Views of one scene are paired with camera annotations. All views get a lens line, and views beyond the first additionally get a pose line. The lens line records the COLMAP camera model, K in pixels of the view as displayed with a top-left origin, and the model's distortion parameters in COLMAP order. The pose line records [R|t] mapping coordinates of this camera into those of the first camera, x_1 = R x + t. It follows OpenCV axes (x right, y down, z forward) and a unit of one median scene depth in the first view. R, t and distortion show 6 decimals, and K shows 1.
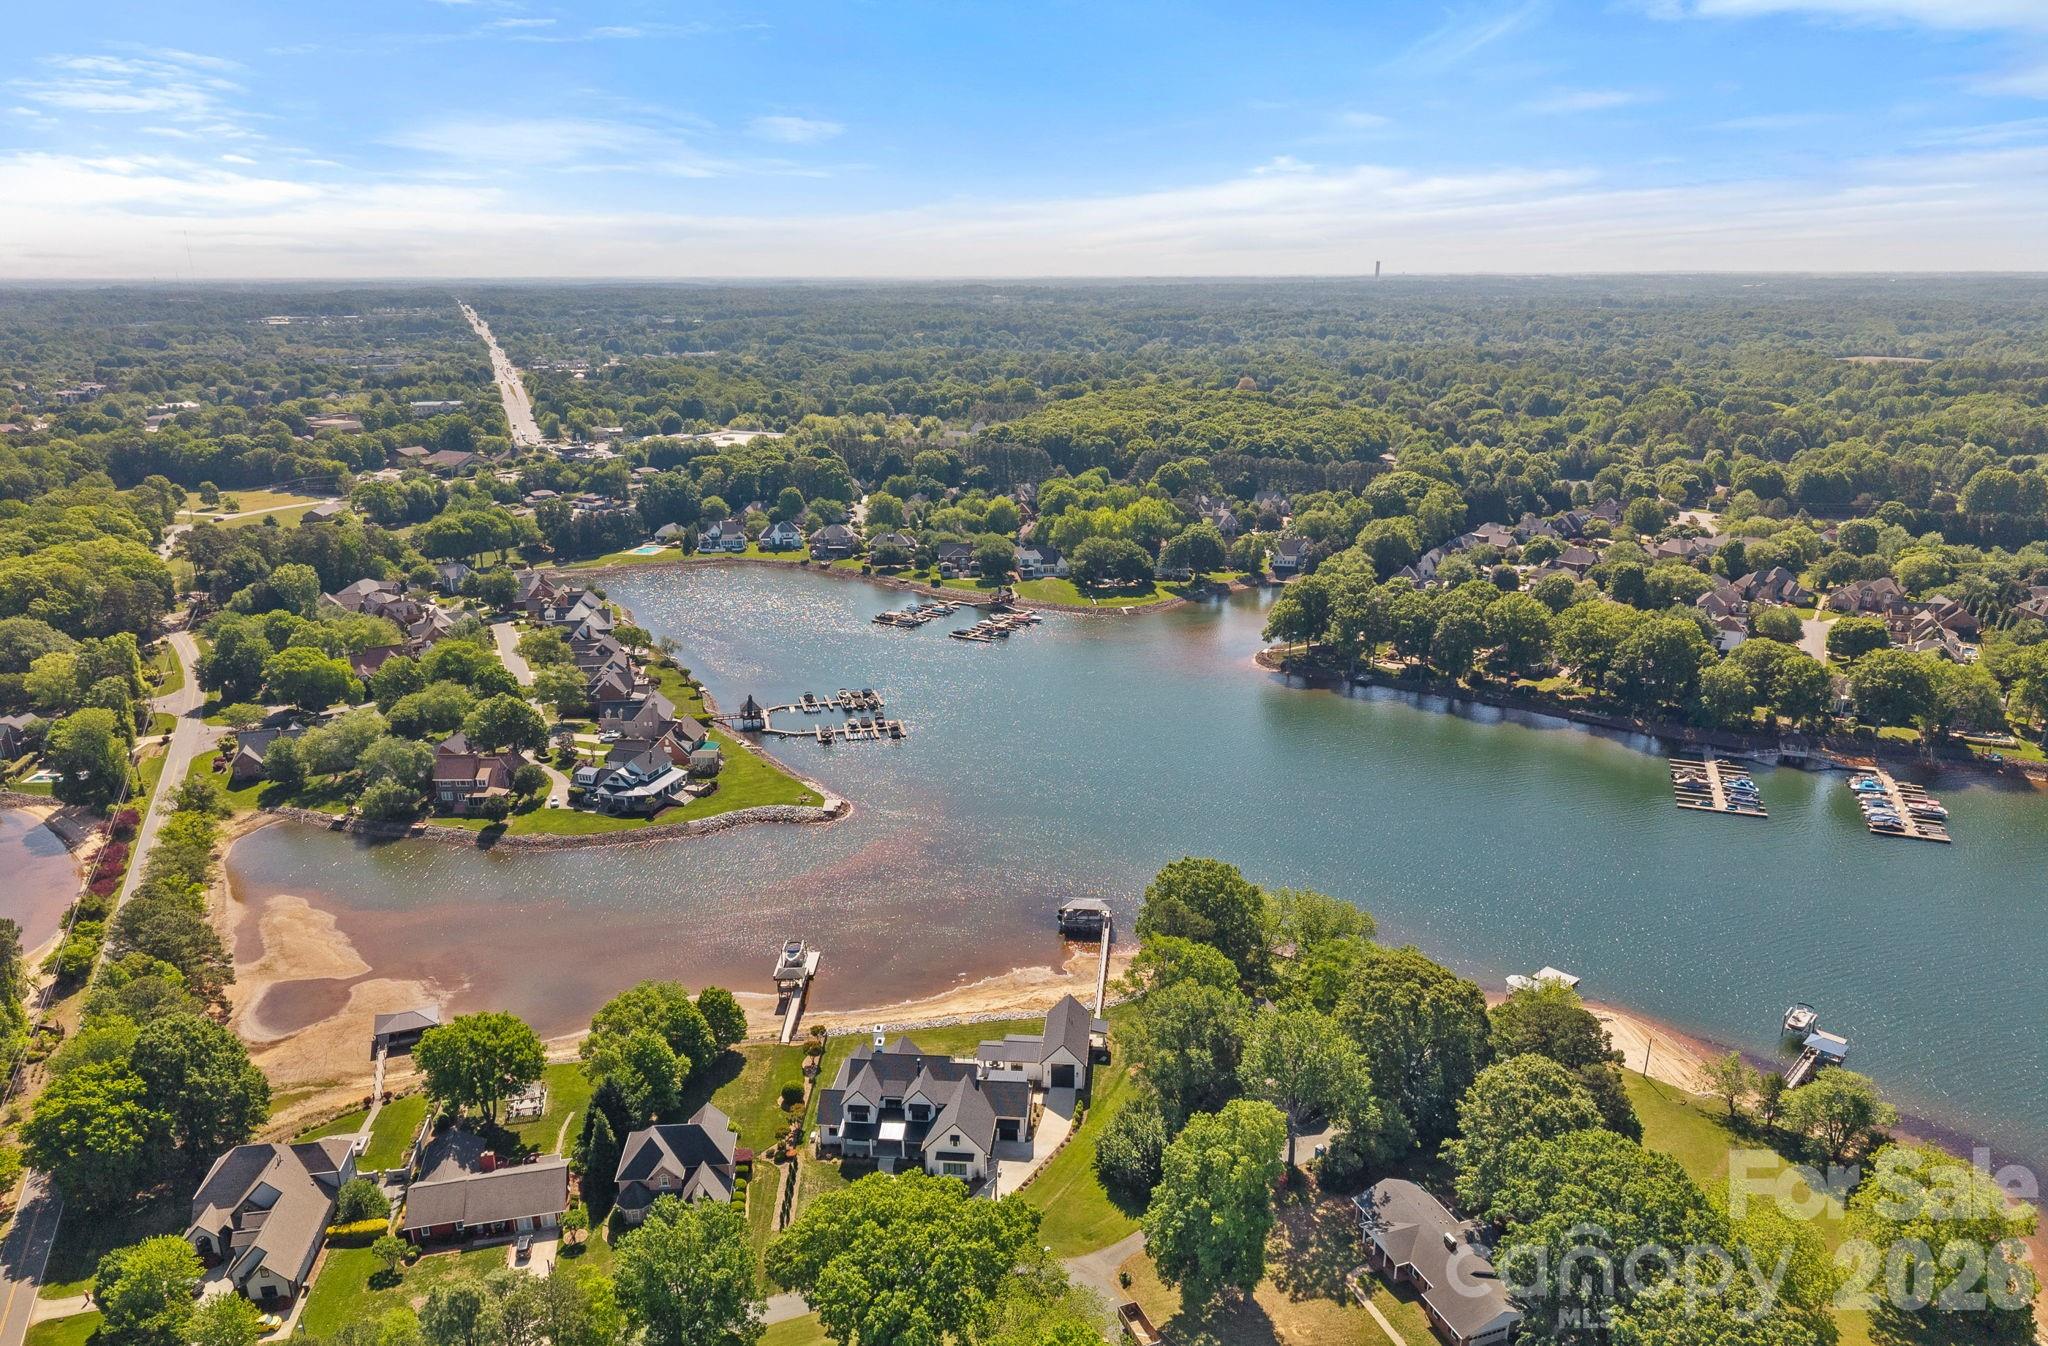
lens RADIAL K [[1444.0, 0, 1024.0], [0, 1444.0, 673.0], [0, 0, 1]] dist [0.001944, -0.000638]
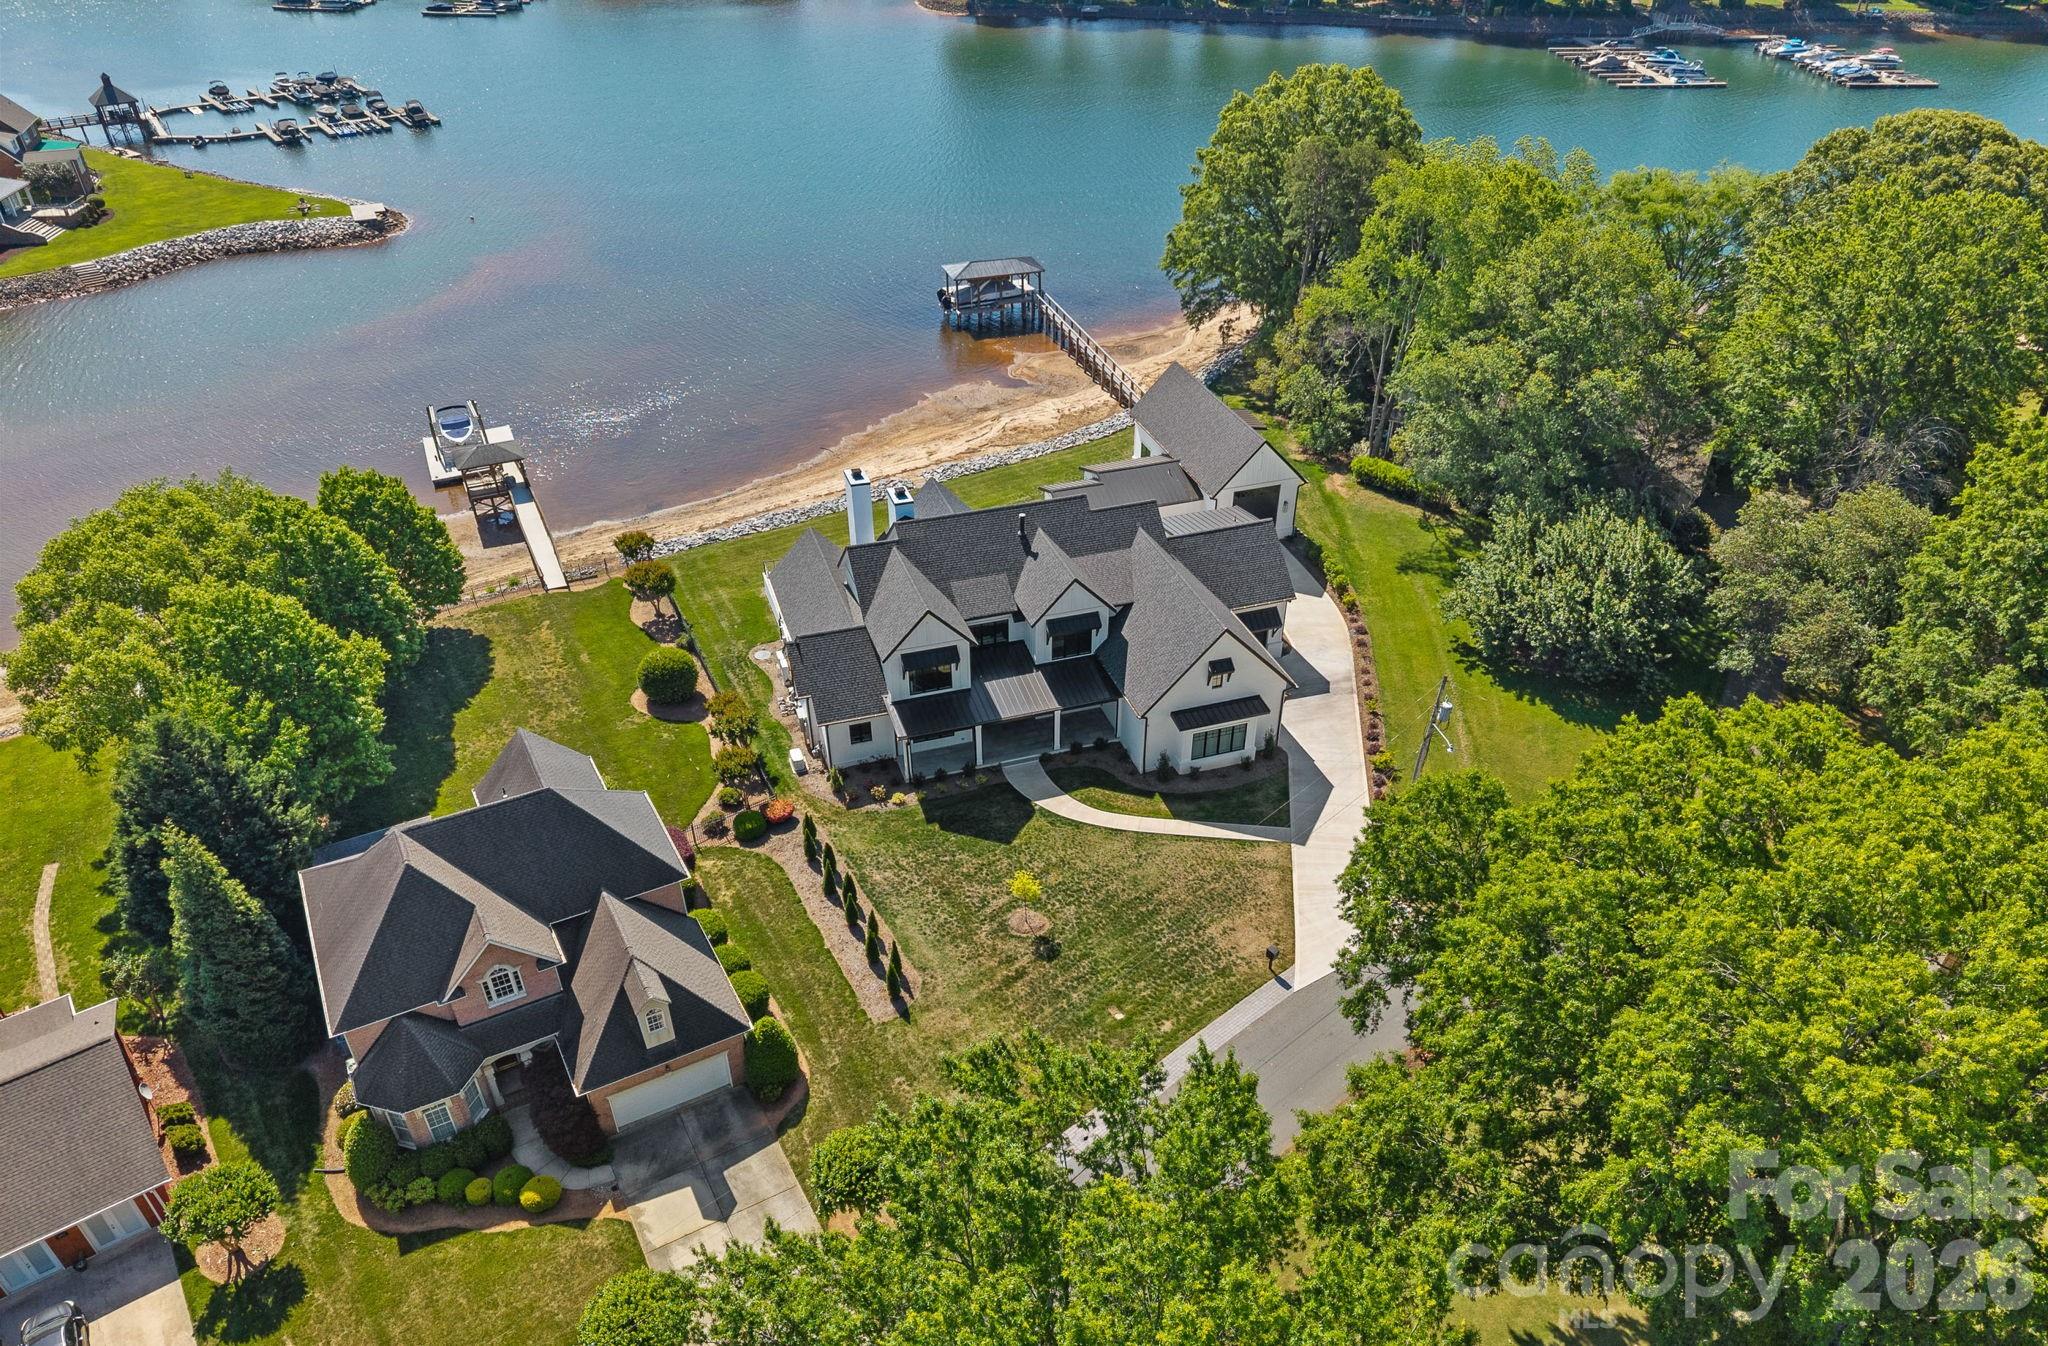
lens RADIAL K [[1425.4, 0, 1026.4], [0, 1425.4, 752.2], [0, 0, 1]] dist [0.089741, -0.107743]
pose [[0.914715, -0.230380, 0.331997, -0.220693], [0.111826, 0.933797, 0.339880, 0.199974], [-0.388319, -0.273767, 0.879920, 0.652823]]
